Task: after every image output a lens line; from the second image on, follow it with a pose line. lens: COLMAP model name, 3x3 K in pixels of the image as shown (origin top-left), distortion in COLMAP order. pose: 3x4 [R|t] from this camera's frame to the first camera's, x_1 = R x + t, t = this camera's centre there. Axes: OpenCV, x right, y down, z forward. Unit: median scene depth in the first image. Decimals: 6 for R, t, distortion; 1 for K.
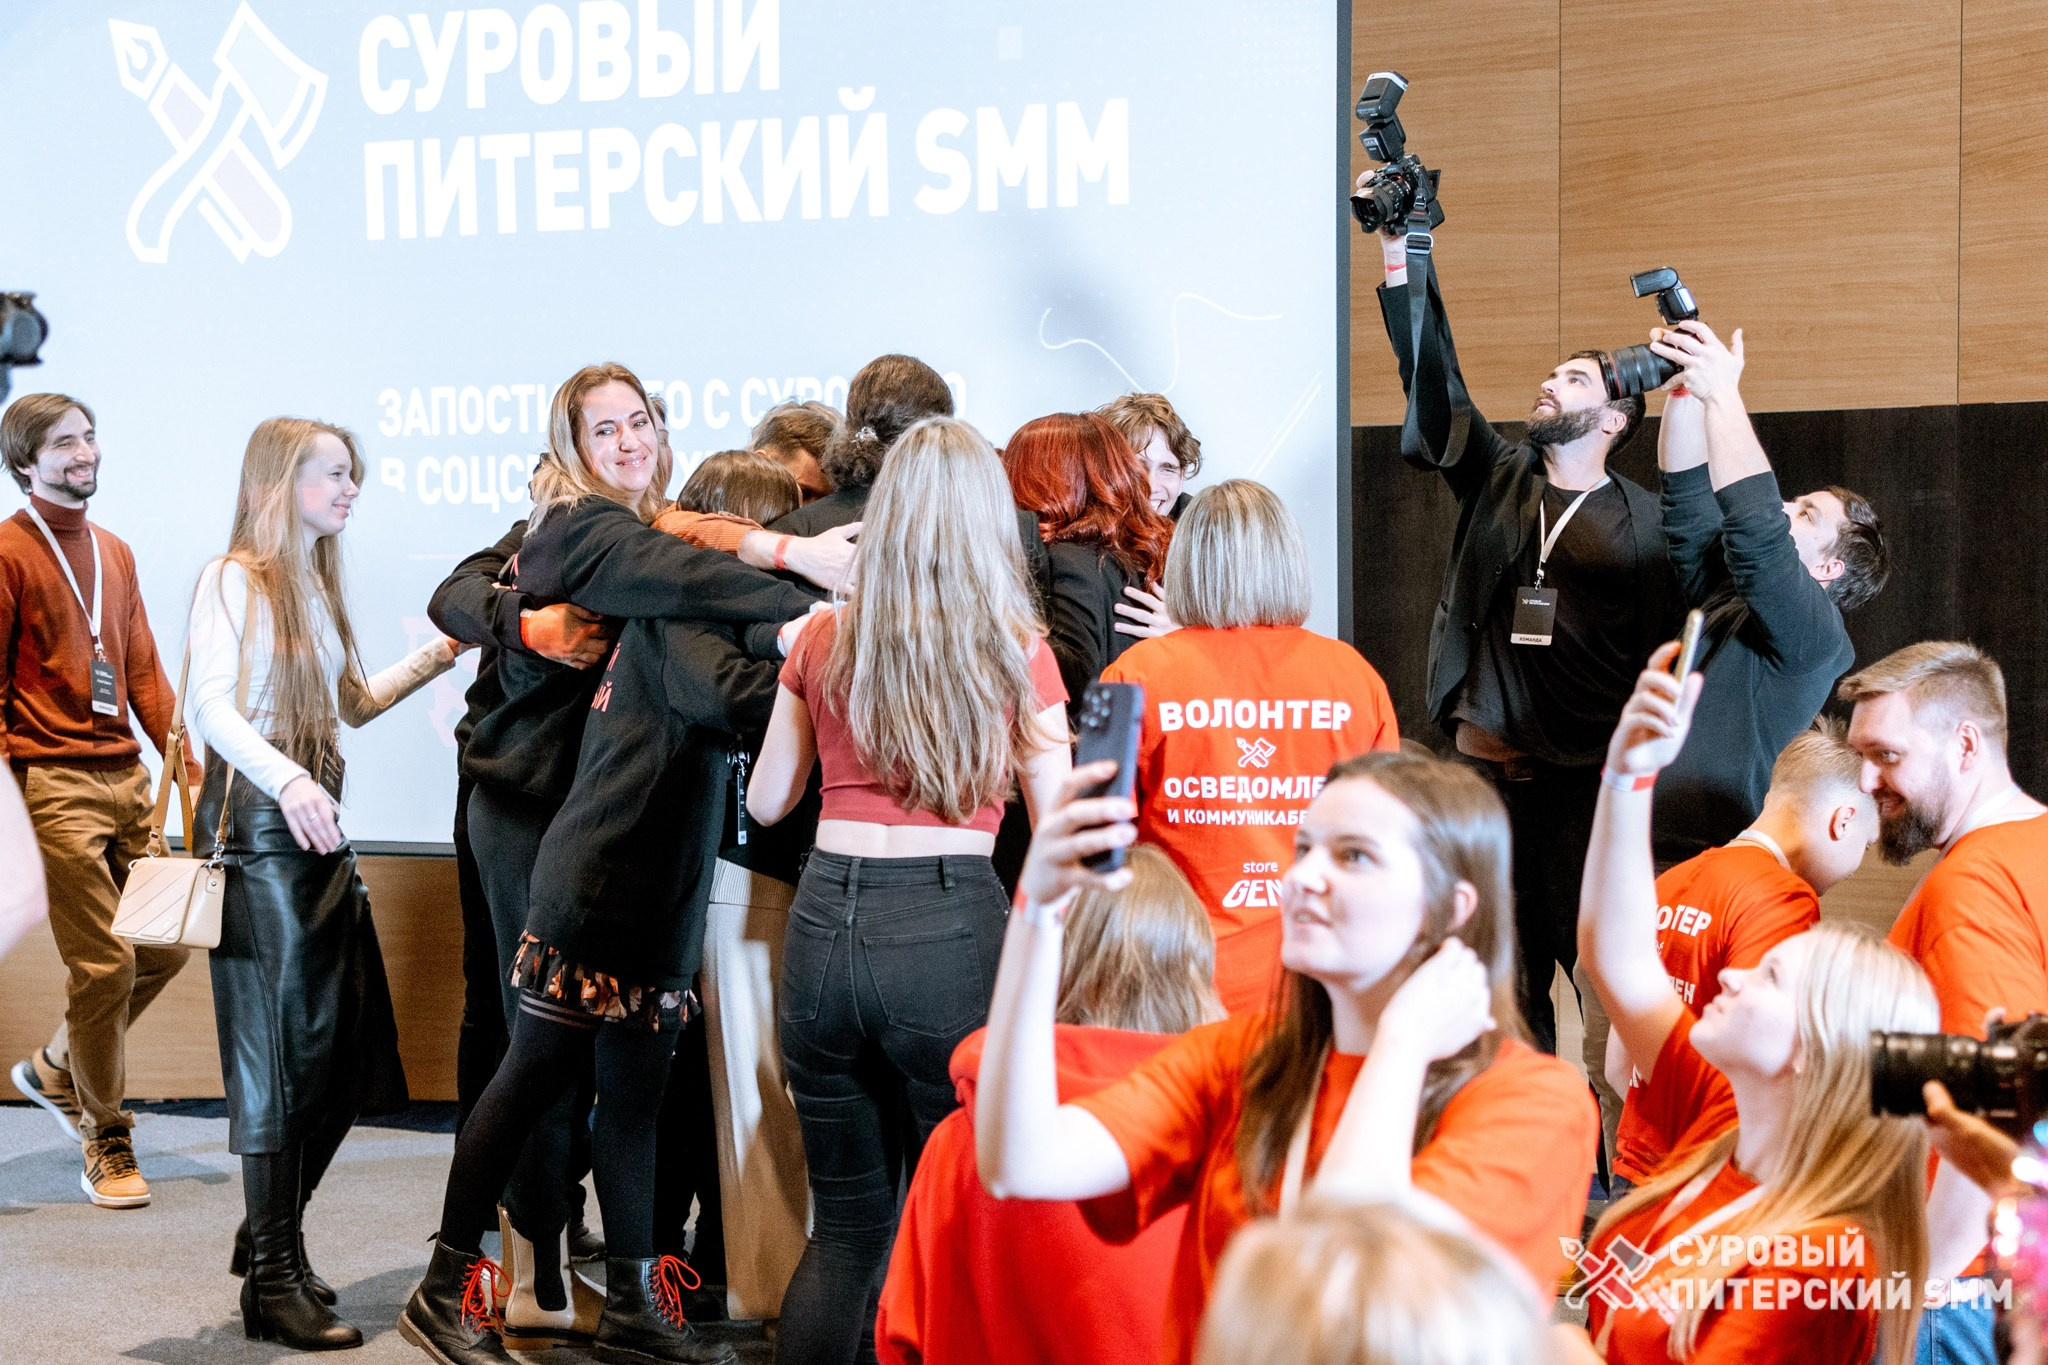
lens RADIAL K [[2531.1, 0, 1024.0], [0, 2531.1, 682.5], [0, 0, 1]] dist [0.032973, -0.098307]
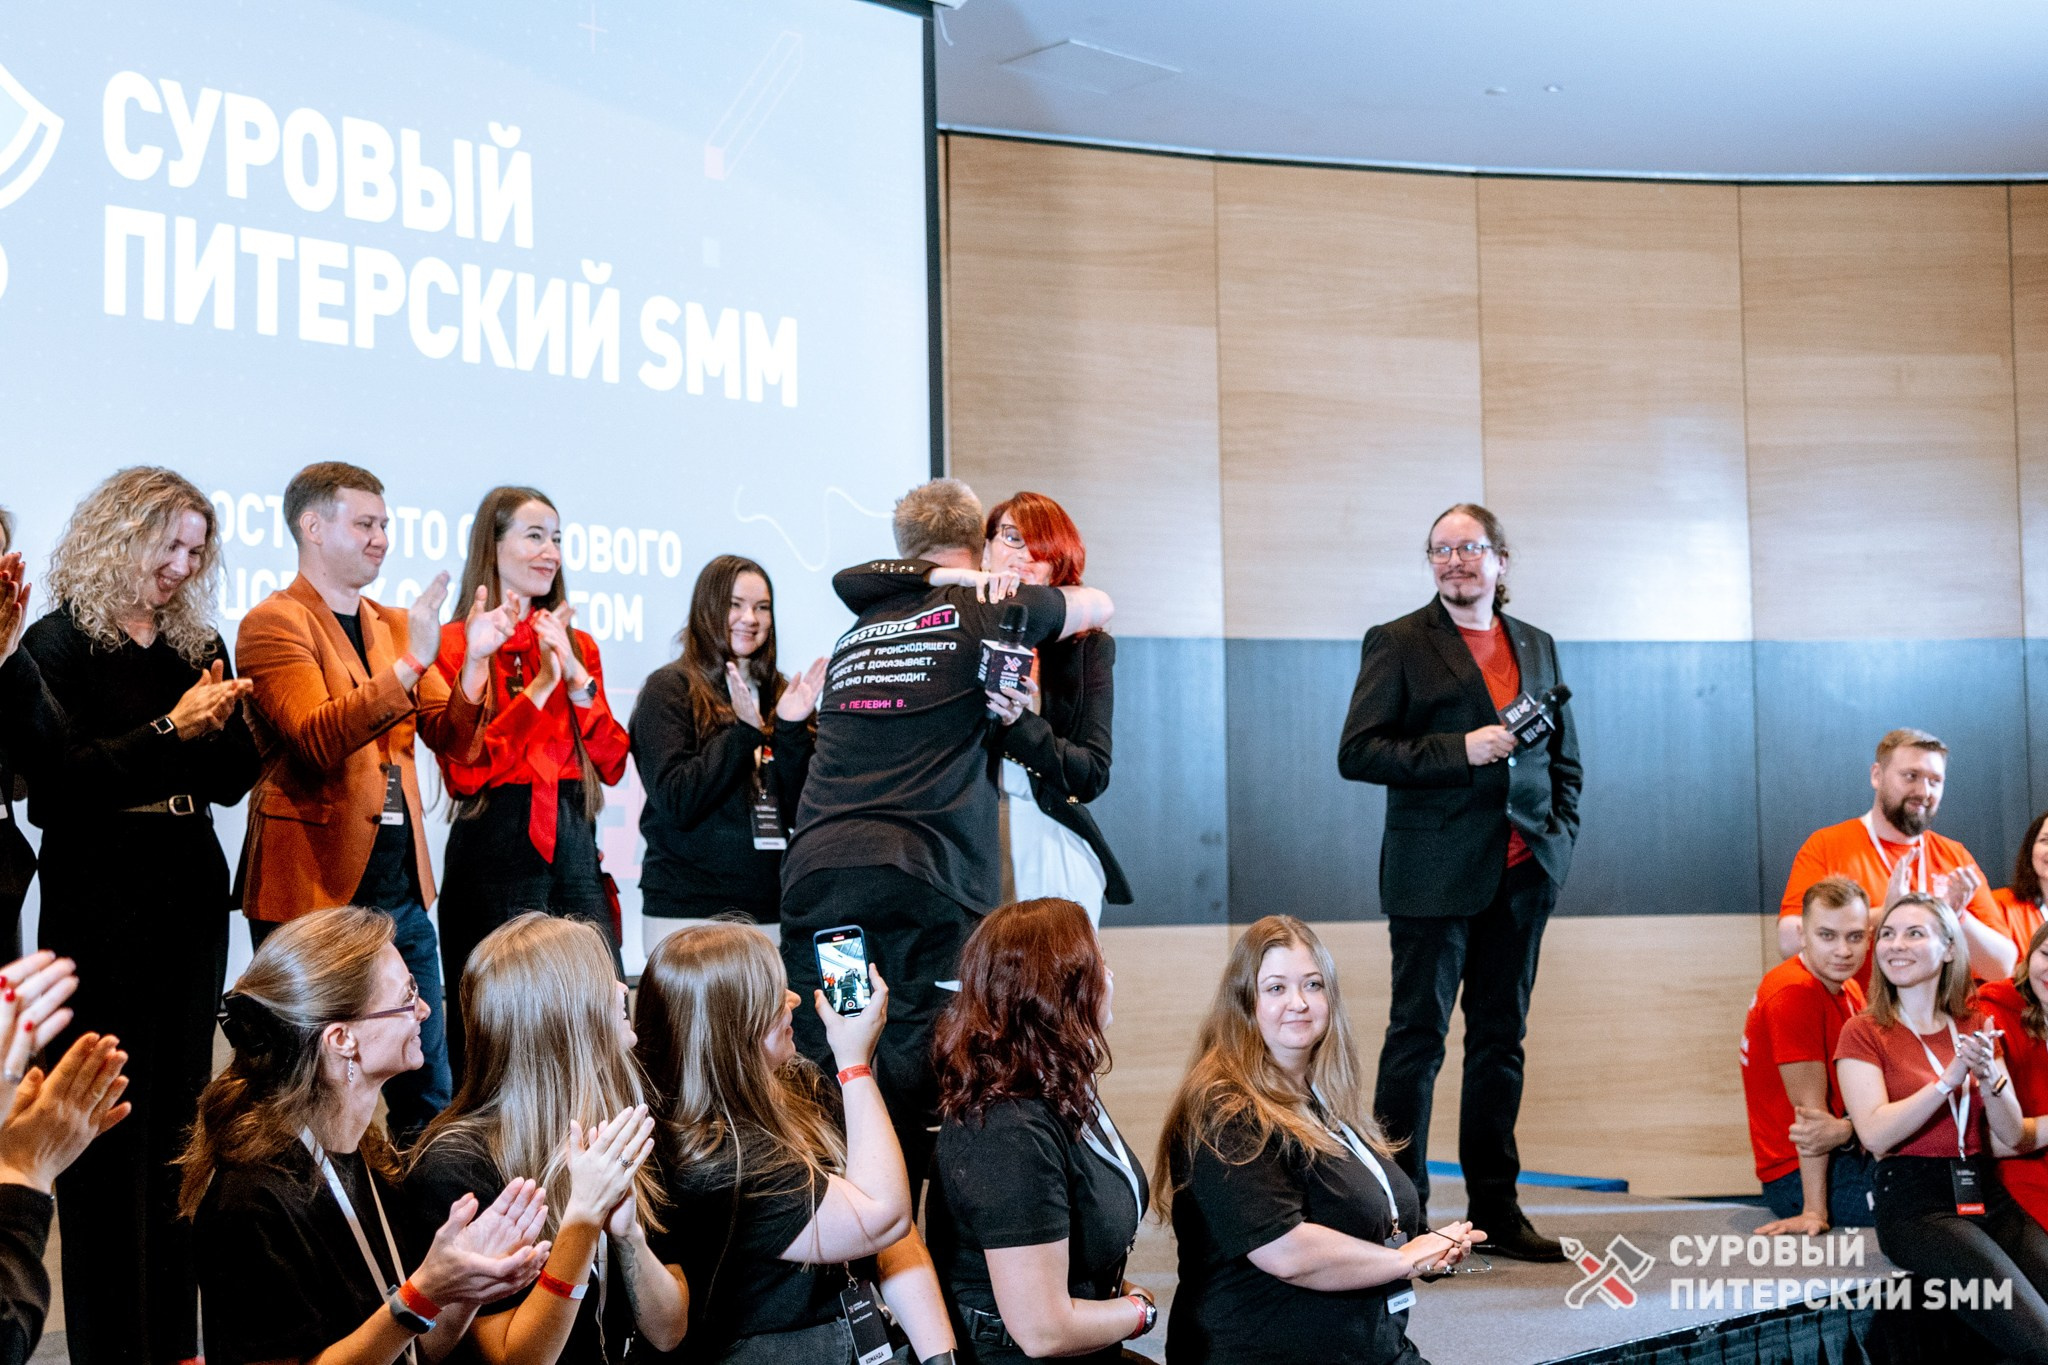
lens RADIAL K [[2626.1, 0, 1024.0], [0, 2626.1, 682.5], [0, 0, 1]] dist [0.003516, 0.003658]
pose [[0.497760, 0.055821, 0.865516, -0.900189], [0.054491, 0.993942, -0.095442, 0.058396], [-0.865601, 0.094670, 0.491704, 0.294857]]
